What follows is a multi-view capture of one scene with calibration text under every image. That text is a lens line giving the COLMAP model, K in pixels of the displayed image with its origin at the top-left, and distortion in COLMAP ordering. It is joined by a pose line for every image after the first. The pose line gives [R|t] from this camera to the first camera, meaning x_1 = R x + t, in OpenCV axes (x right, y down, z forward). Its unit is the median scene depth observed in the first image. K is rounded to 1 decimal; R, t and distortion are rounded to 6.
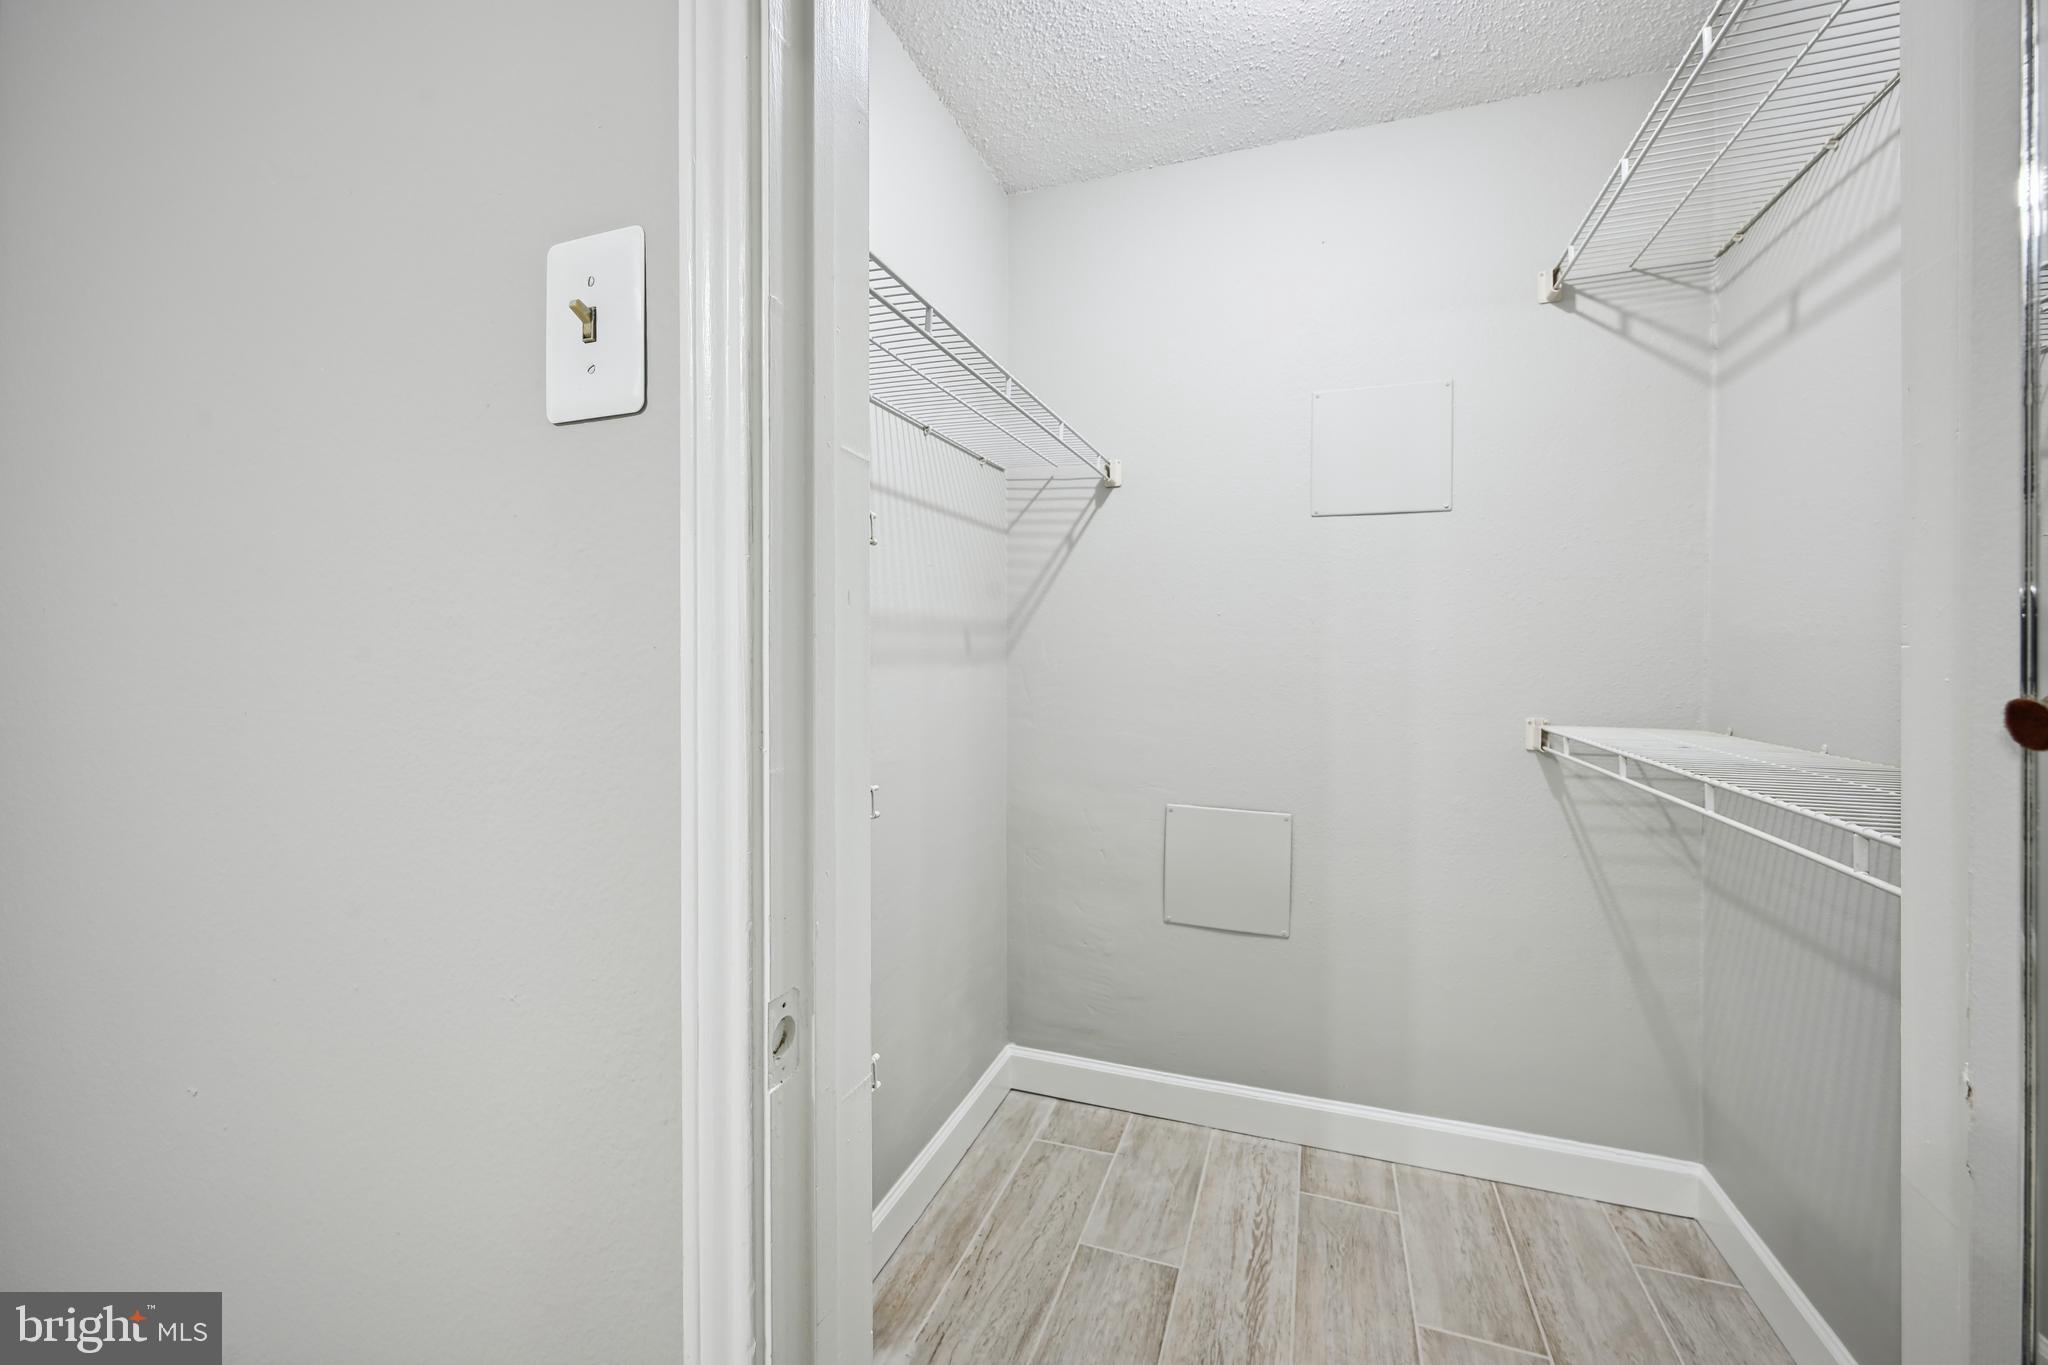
lens RADIAL K [[808.9, 0, 1022.7], [0, 808.9, 648.2], [0, 0, 1]] dist [-0.000976, -0.000086]
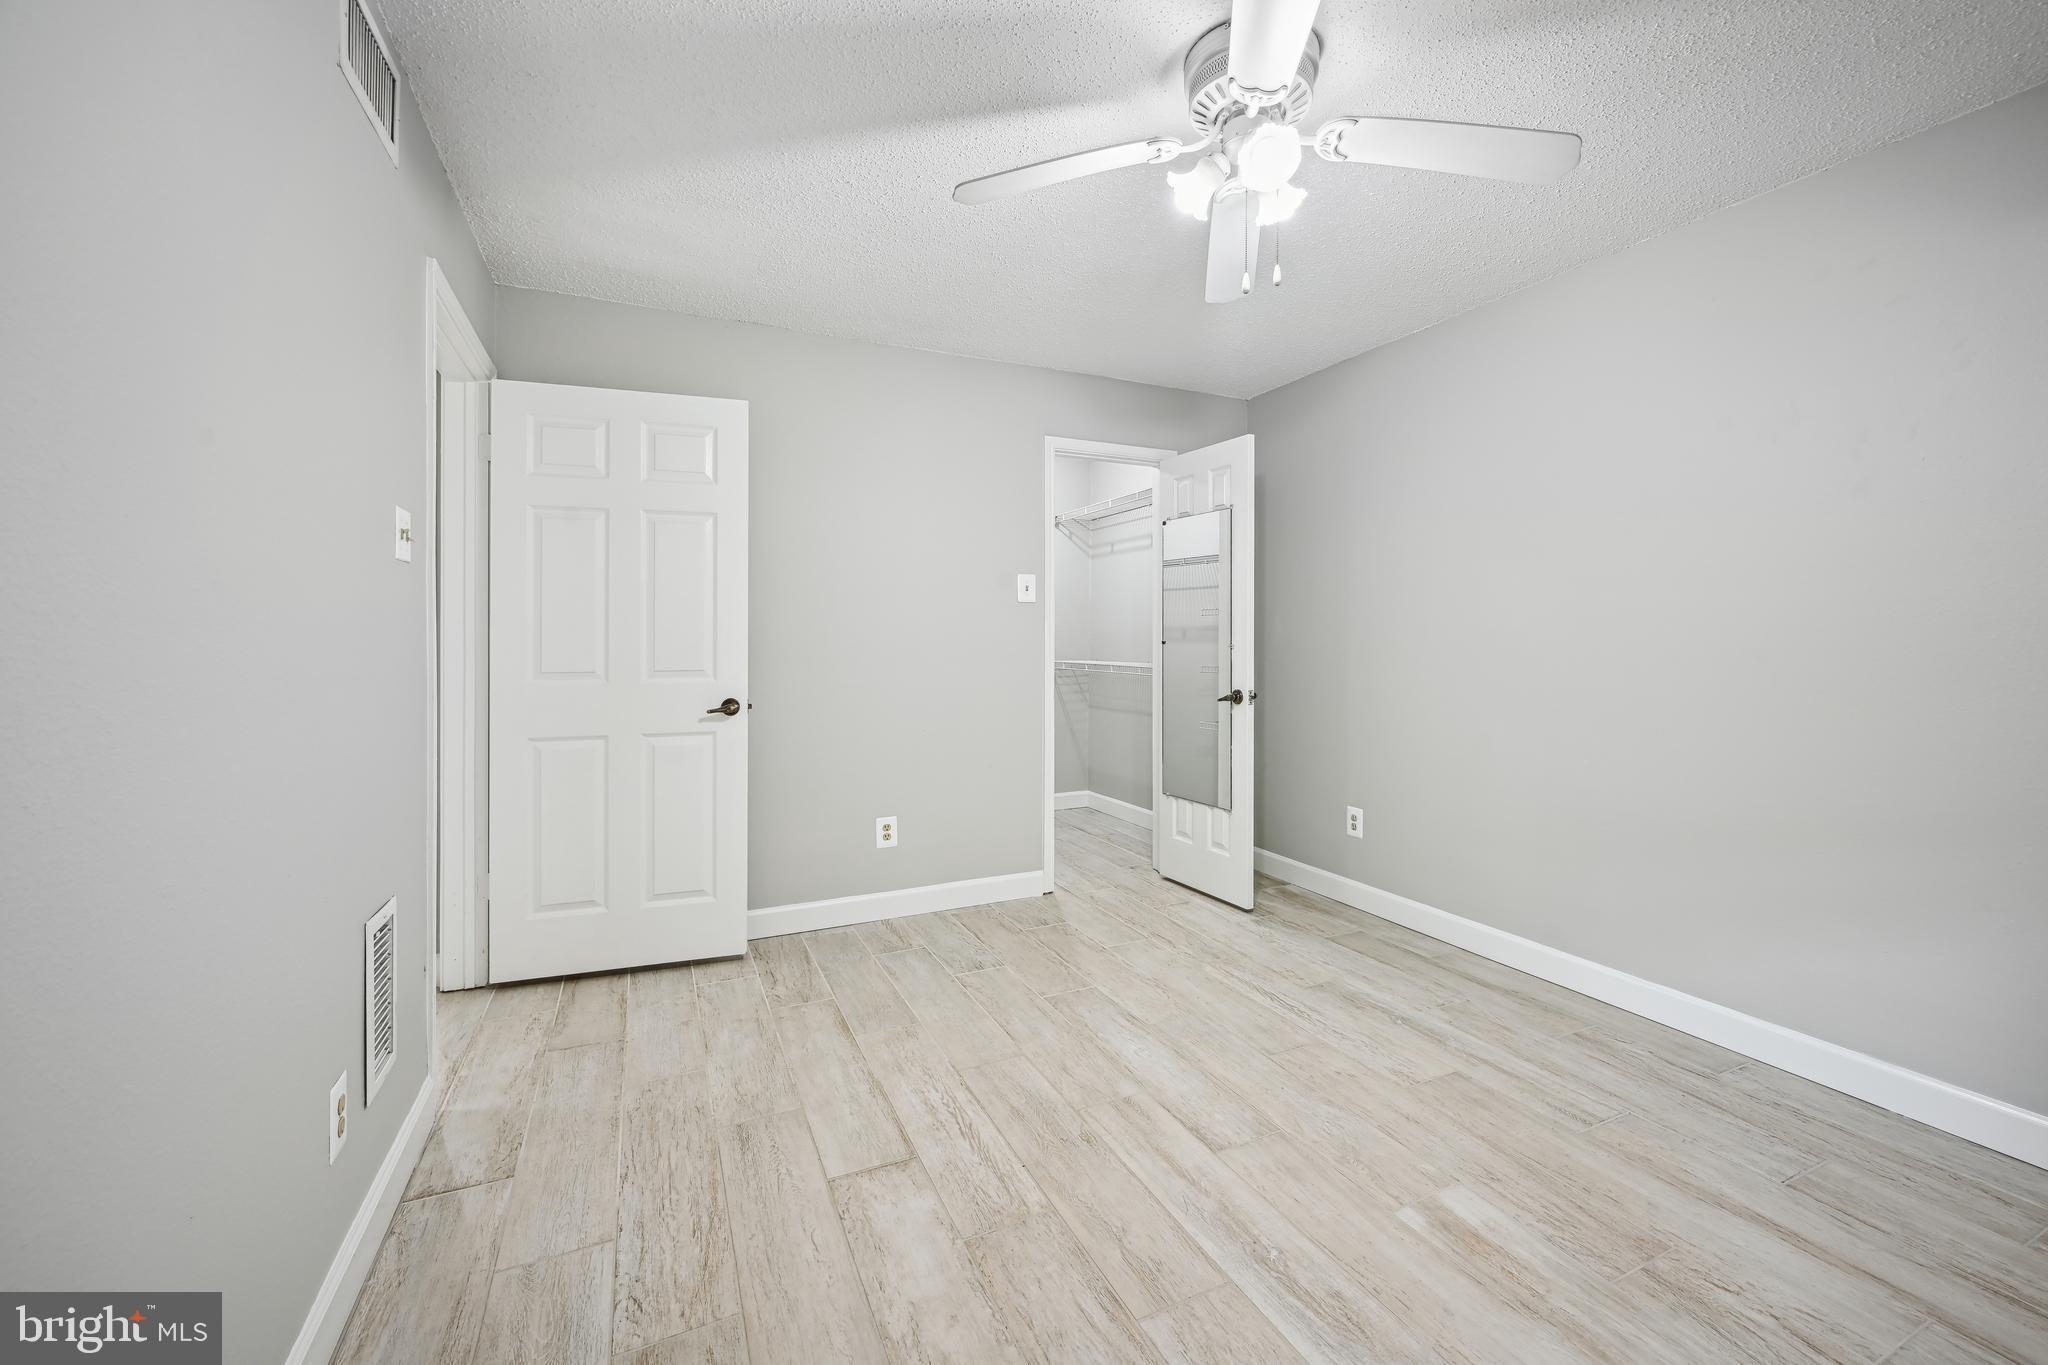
lens RADIAL K [[831.1, 0, 1022.7], [0, 831.1, 638.3], [0, 0, 1]] dist [-0.001632, -0.000209]
pose [[0.717667, -0.004115, 0.696375, -1.717799], [0.003554, 0.999991, 0.002247, 0.000238], [-0.696378, 0.000862, 0.717675, -1.255885]]
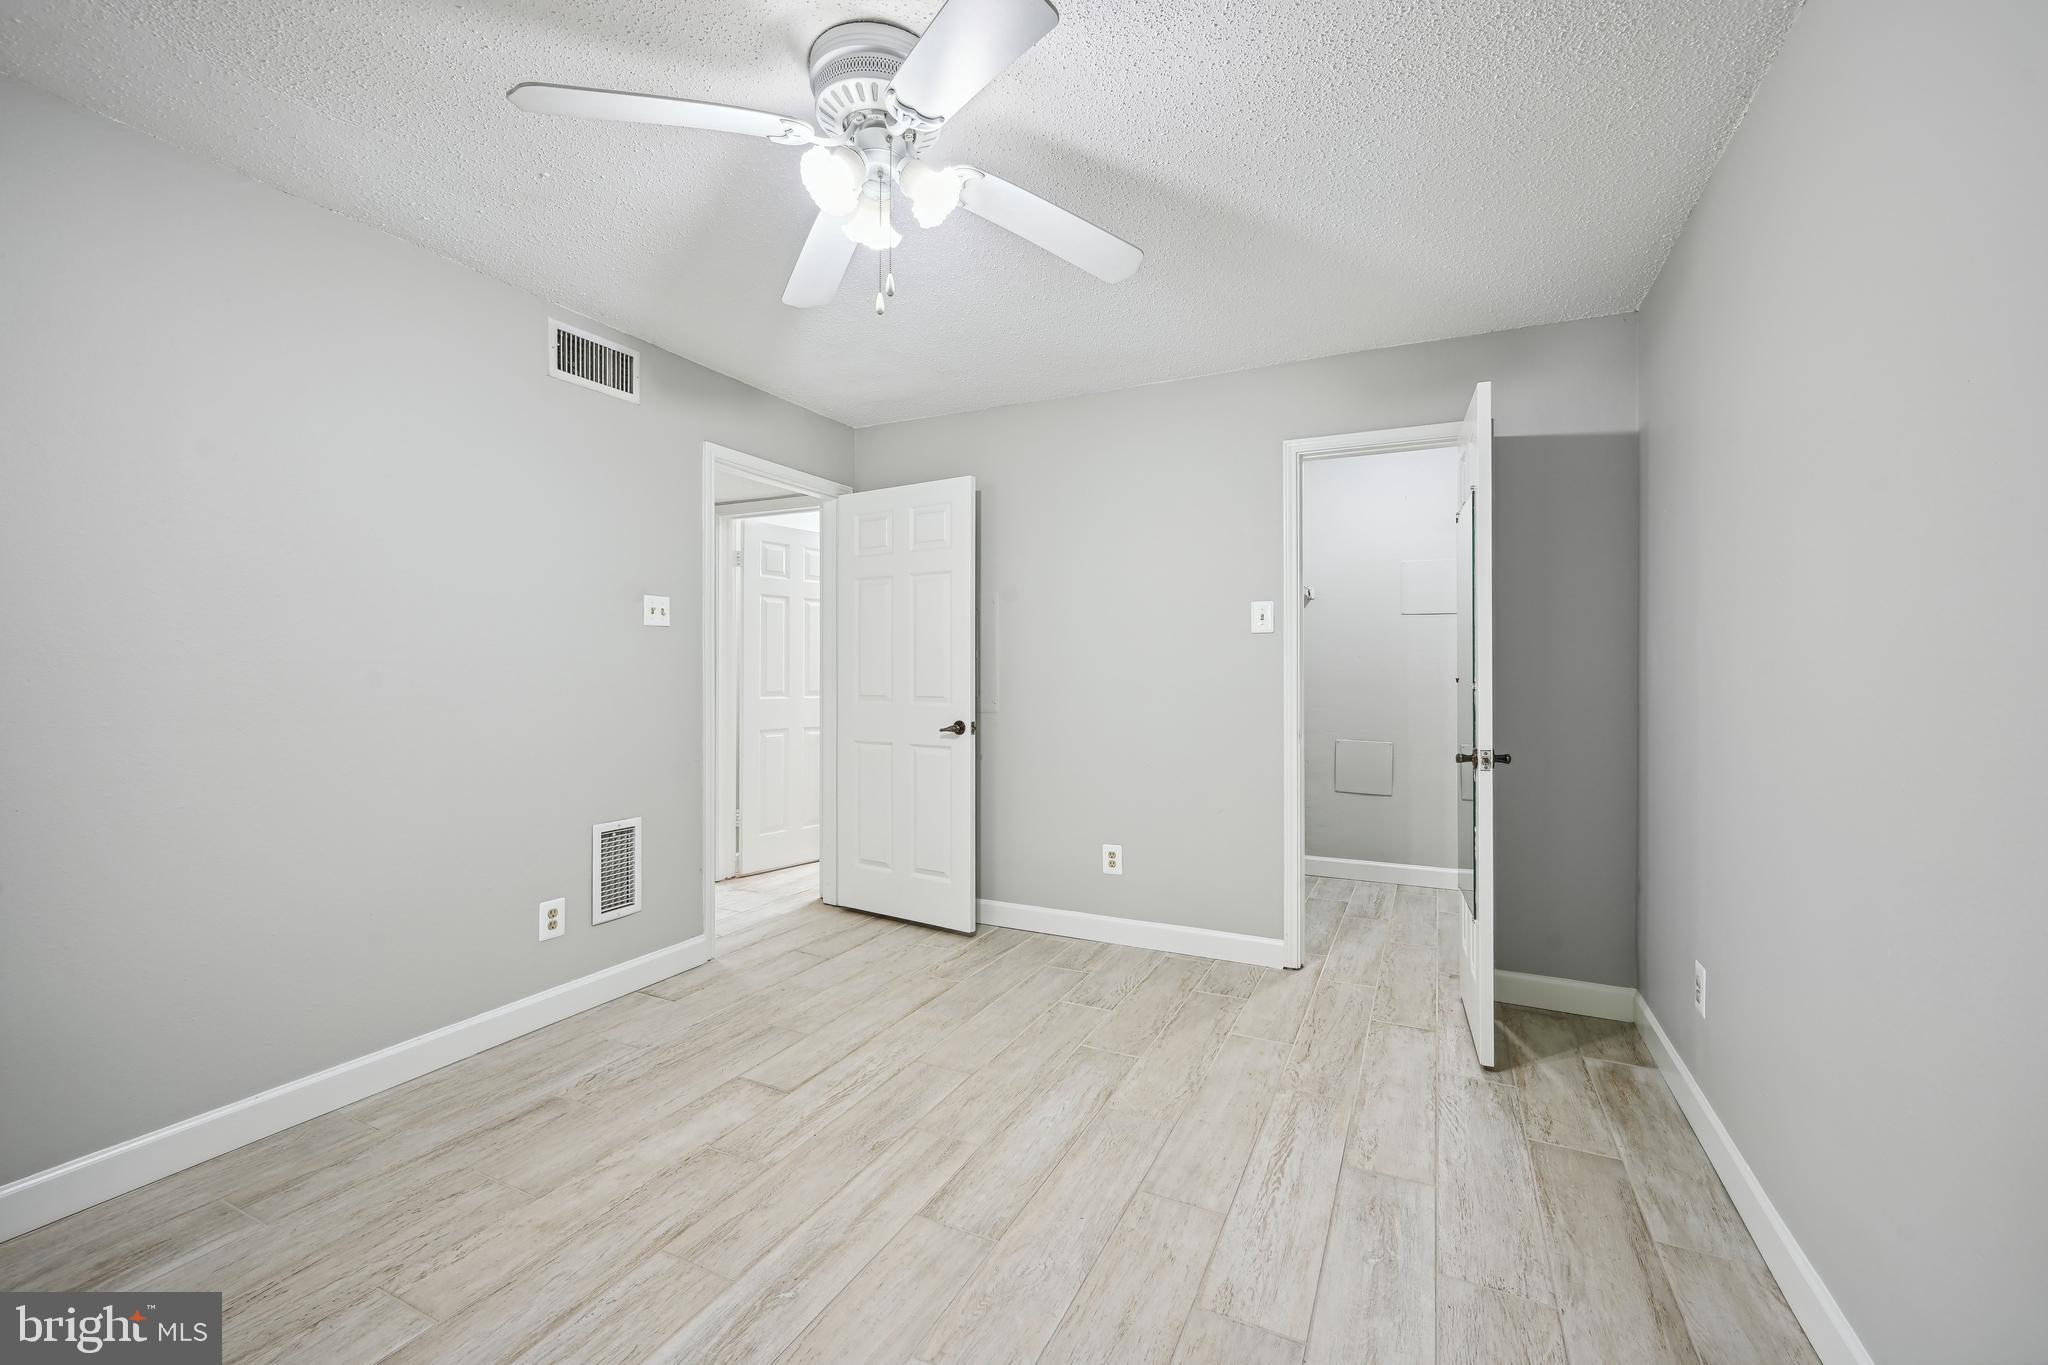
lens RADIAL K [[820.3, 0, 1032.2], [0, 820.3, 667.4], [0, 0, 1]] dist [-0.000125, 0.000022]
pose [[0.993624, -0.000257, -0.112744, -0.492664], [-0.000195, 0.999992, -0.003994, -0.000688], [0.112744, 0.003991, 0.993616, -1.662771]]
